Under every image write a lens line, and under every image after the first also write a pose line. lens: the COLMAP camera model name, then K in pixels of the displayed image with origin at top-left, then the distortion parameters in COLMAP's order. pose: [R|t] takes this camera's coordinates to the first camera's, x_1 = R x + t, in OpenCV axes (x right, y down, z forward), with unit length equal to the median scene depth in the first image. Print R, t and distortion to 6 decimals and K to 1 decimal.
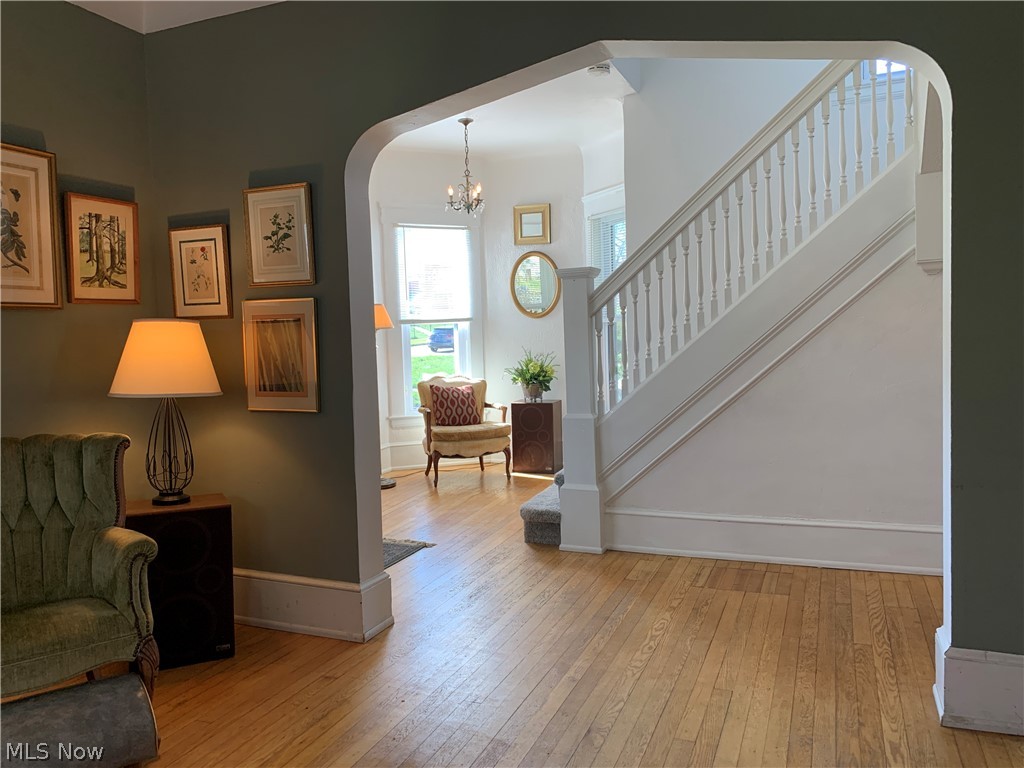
lens RADIAL K [[788.5, 0, 497.2], [0, 788.5, 362.1], [0, 0, 1]] dist [0.065741, -0.068283]
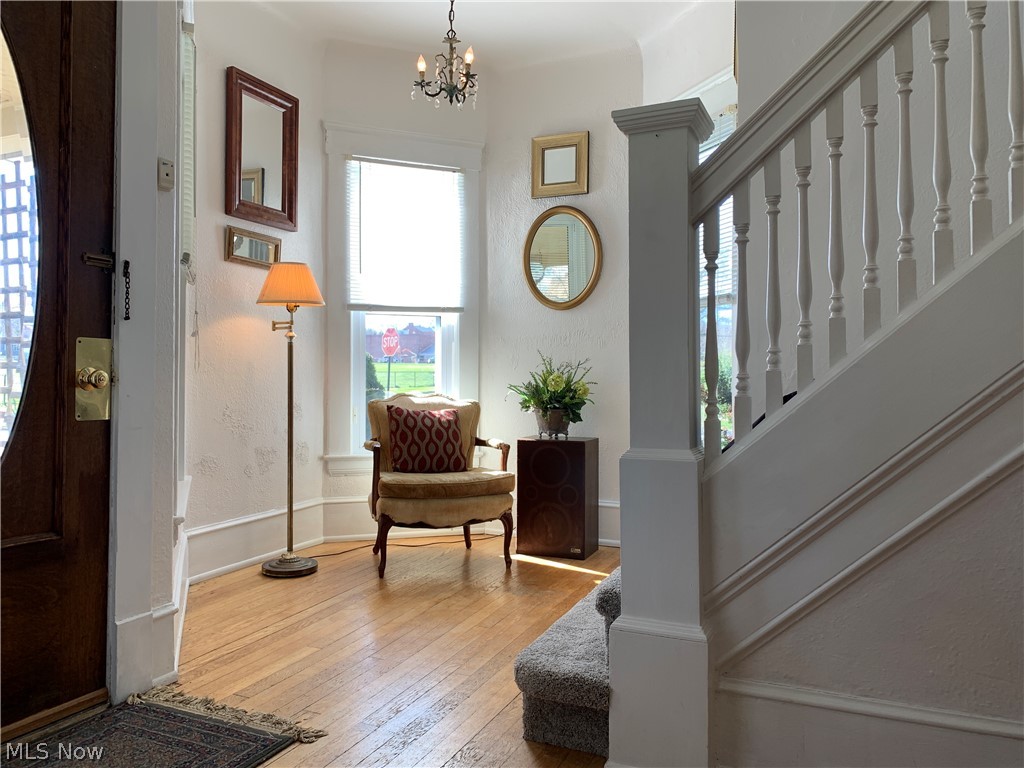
lens RADIAL K [[768.7, 0, 511.4], [0, 768.7, 368.8], [0, 0, 1]] dist [0.005774, -0.001594]
pose [[0.999369, 0.033293, -0.012394, 0.019029], [-0.034000, 0.997495, -0.062032, 0.035009], [0.010298, 0.062414, 0.997997, 0.404054]]
